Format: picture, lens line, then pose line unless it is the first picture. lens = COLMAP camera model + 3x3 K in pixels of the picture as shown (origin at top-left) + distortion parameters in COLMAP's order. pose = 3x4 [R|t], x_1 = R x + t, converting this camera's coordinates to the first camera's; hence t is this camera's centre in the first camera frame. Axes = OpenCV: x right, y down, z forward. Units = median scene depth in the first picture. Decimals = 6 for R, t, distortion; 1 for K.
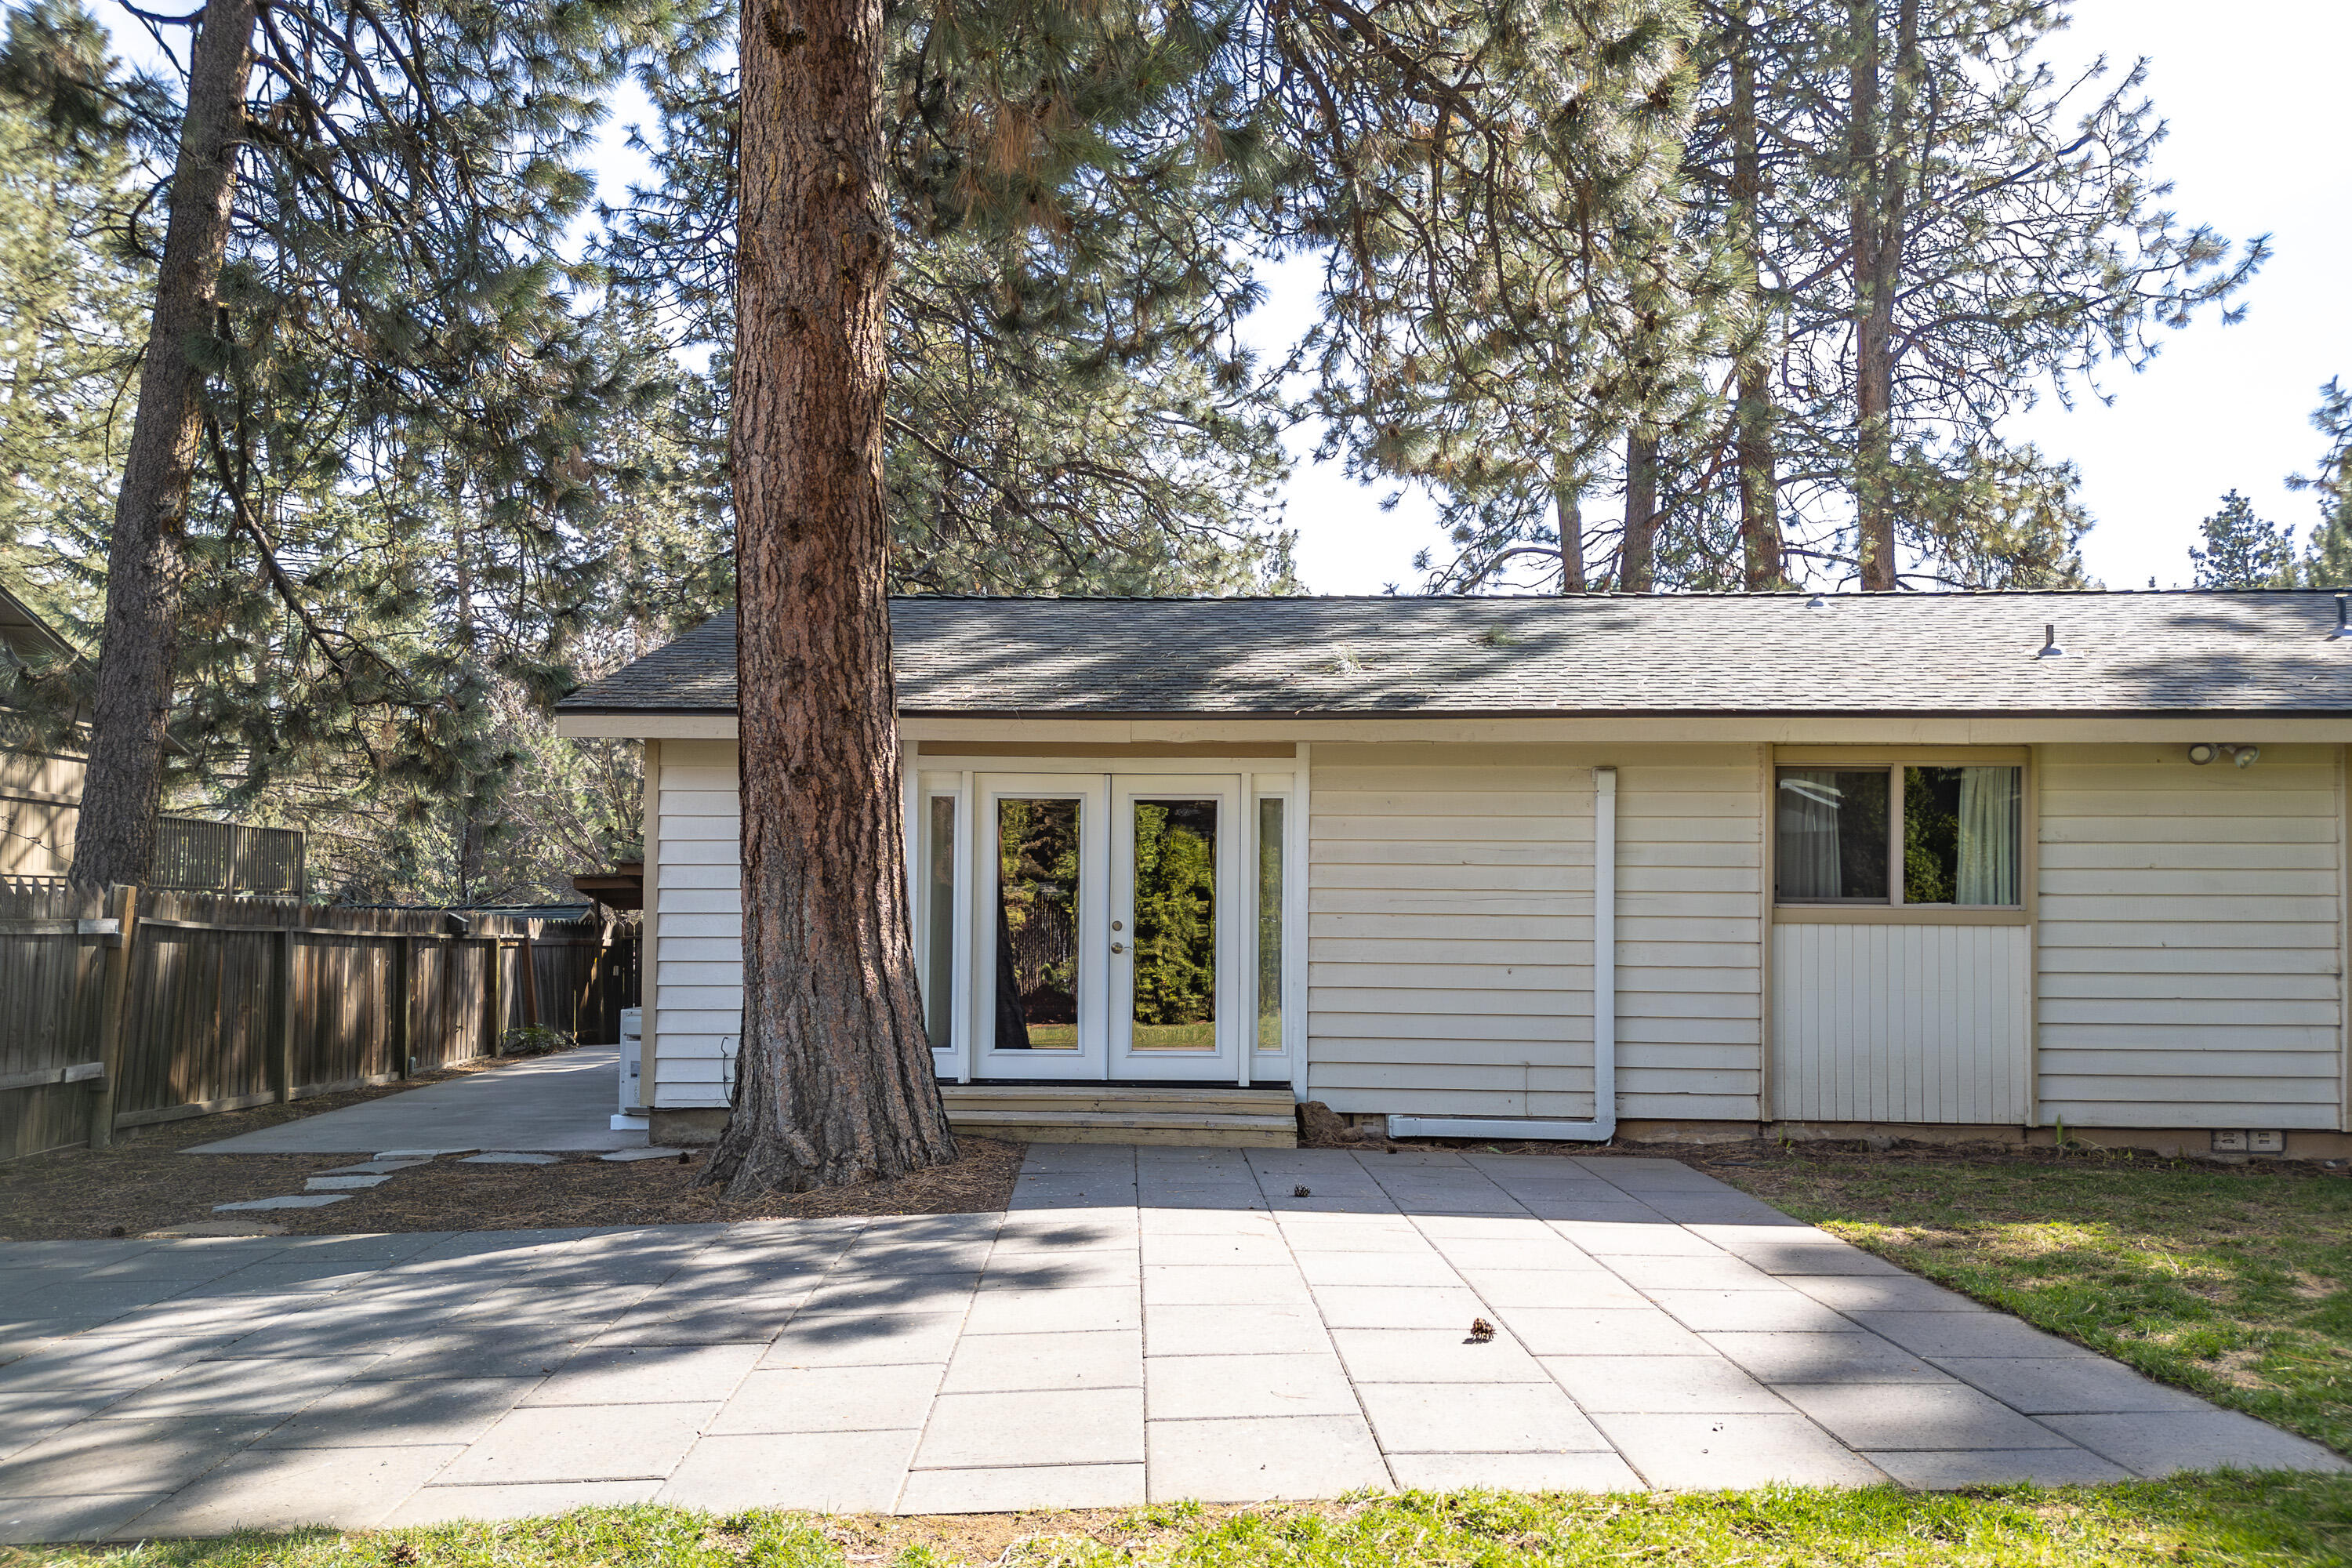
lens RADIAL K [[1636.0, 0, 1181.3], [0, 1636.0, 855.2], [0, 0, 1]] dist [0.080048, -0.095996]
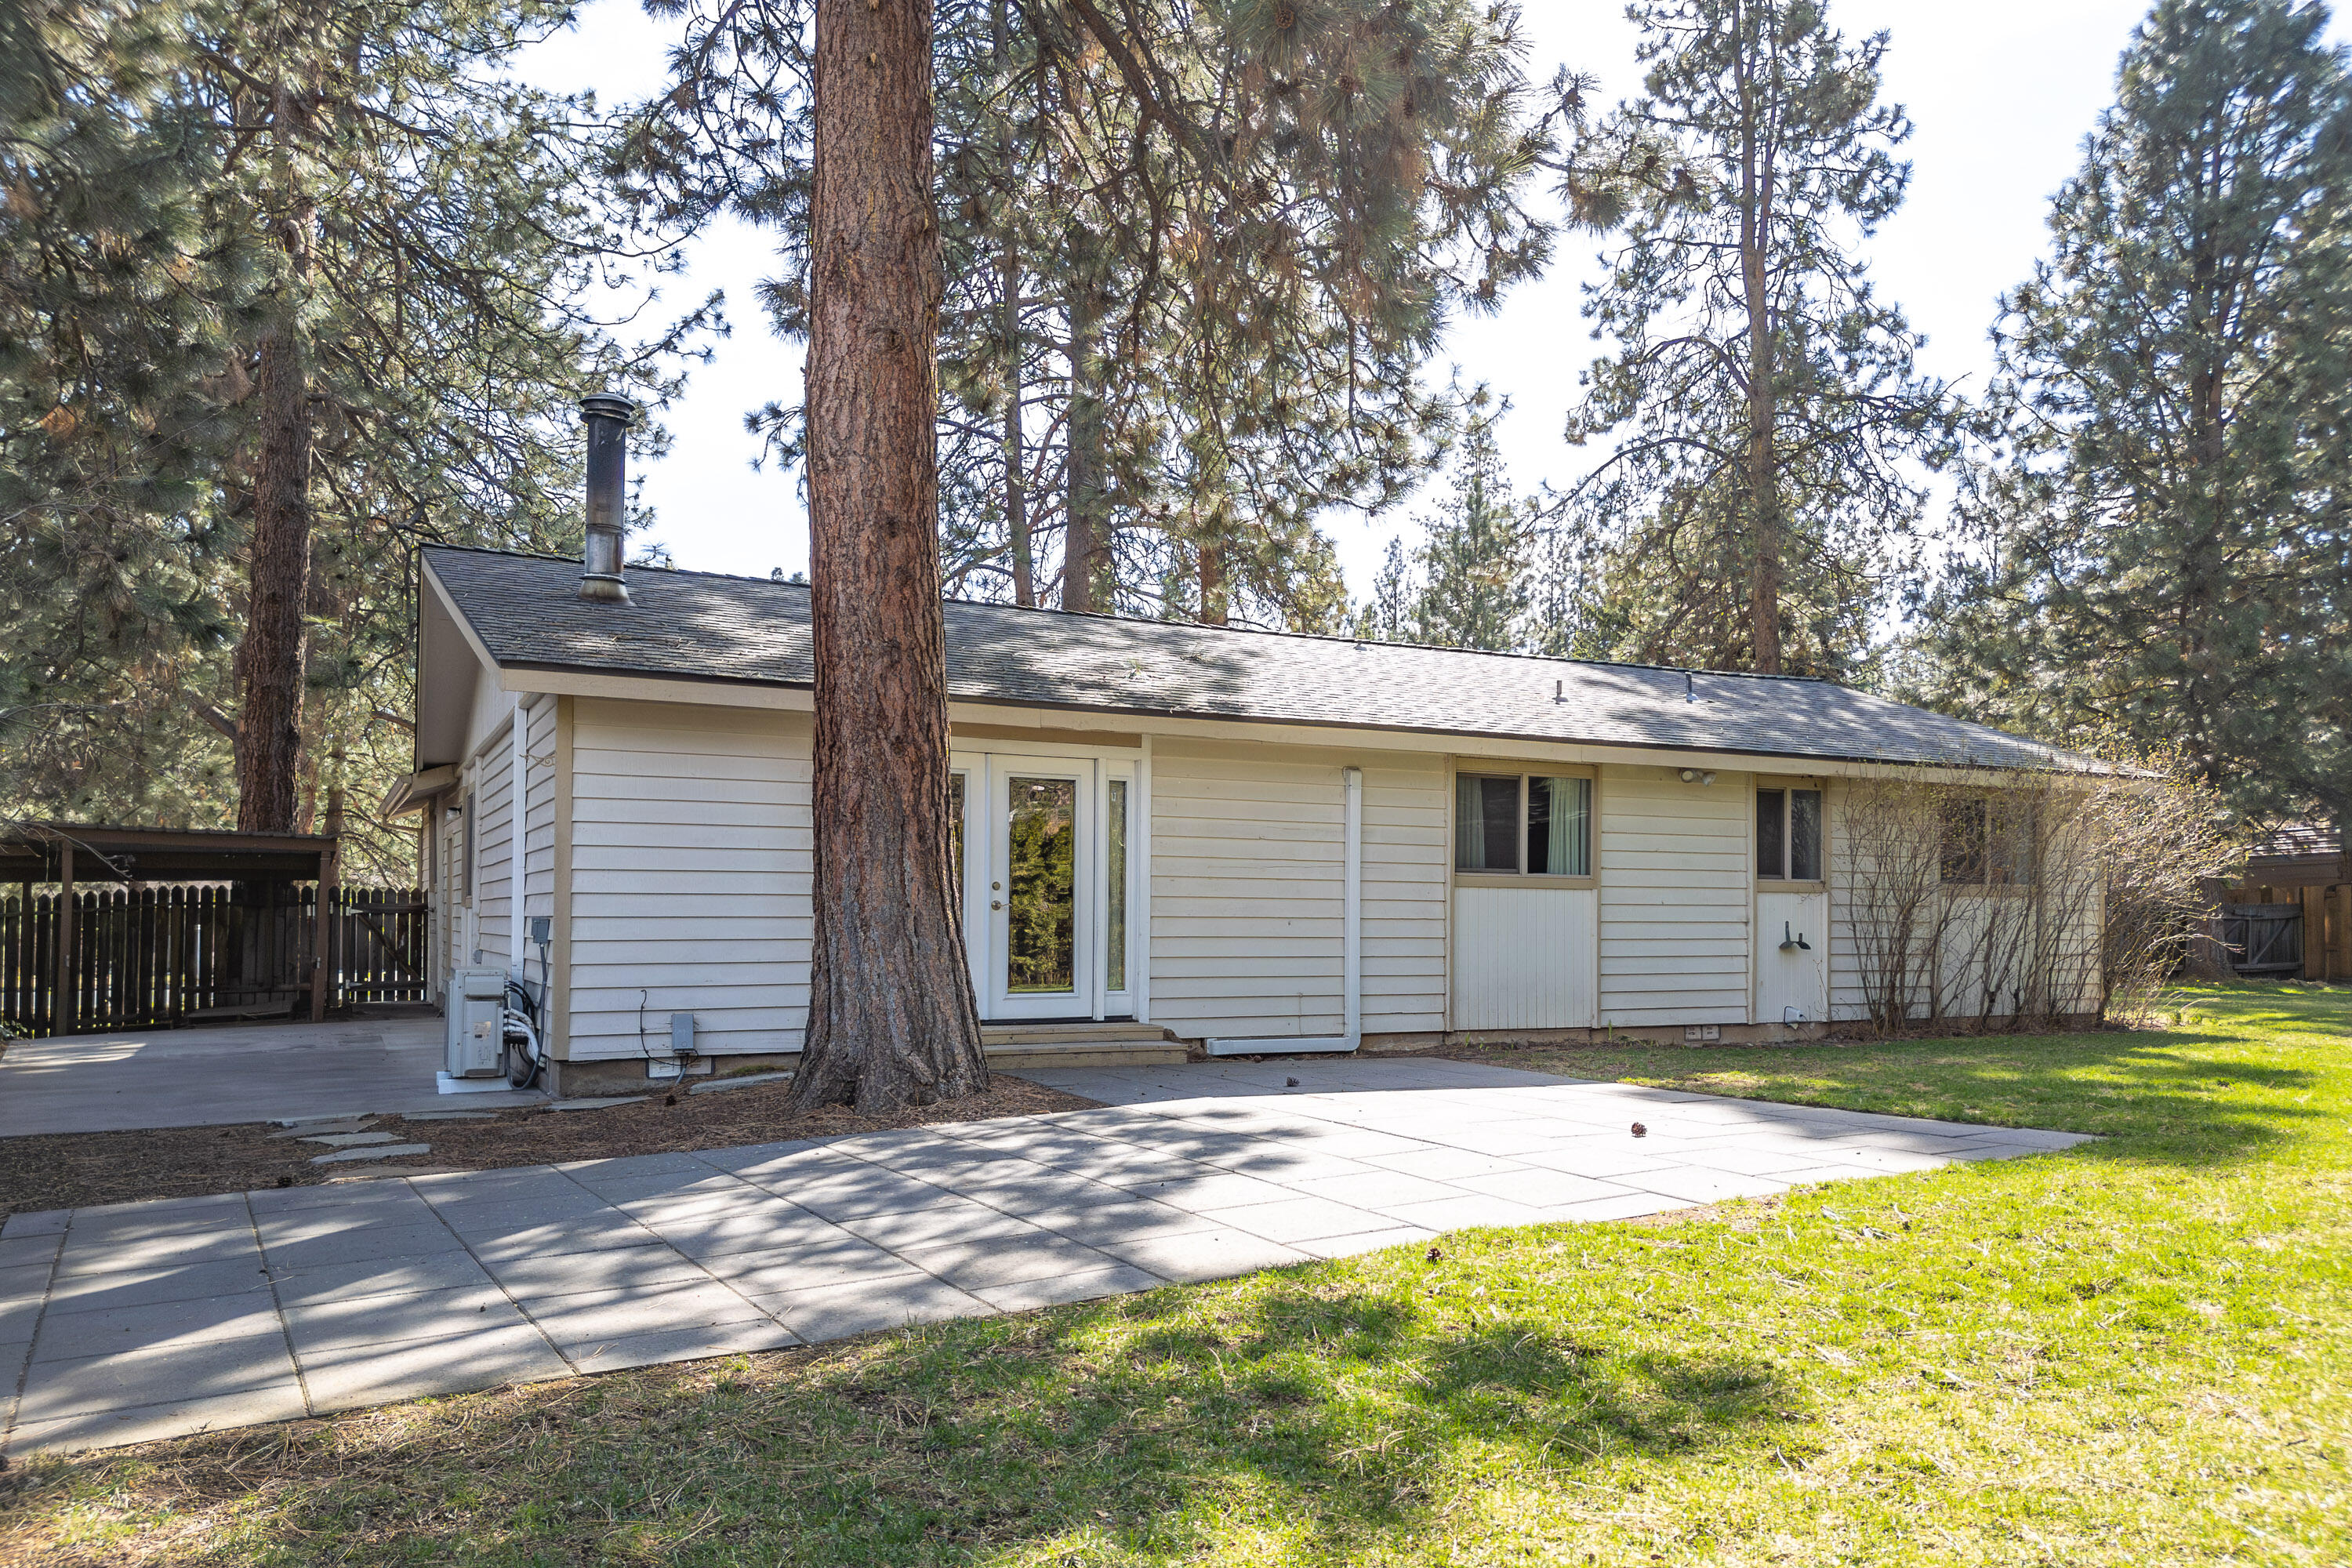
lens RADIAL K [[1636.0, 0, 1181.3], [0, 1636.0, 855.2], [0, 0, 1]] dist [0.080048, -0.095996]
pose [[0.870261, 0.017139, 0.492293, -0.510668], [-0.018095, 0.999832, -0.002822, 0.023316], [-0.492259, -0.006452, 0.870425, -0.070709]]
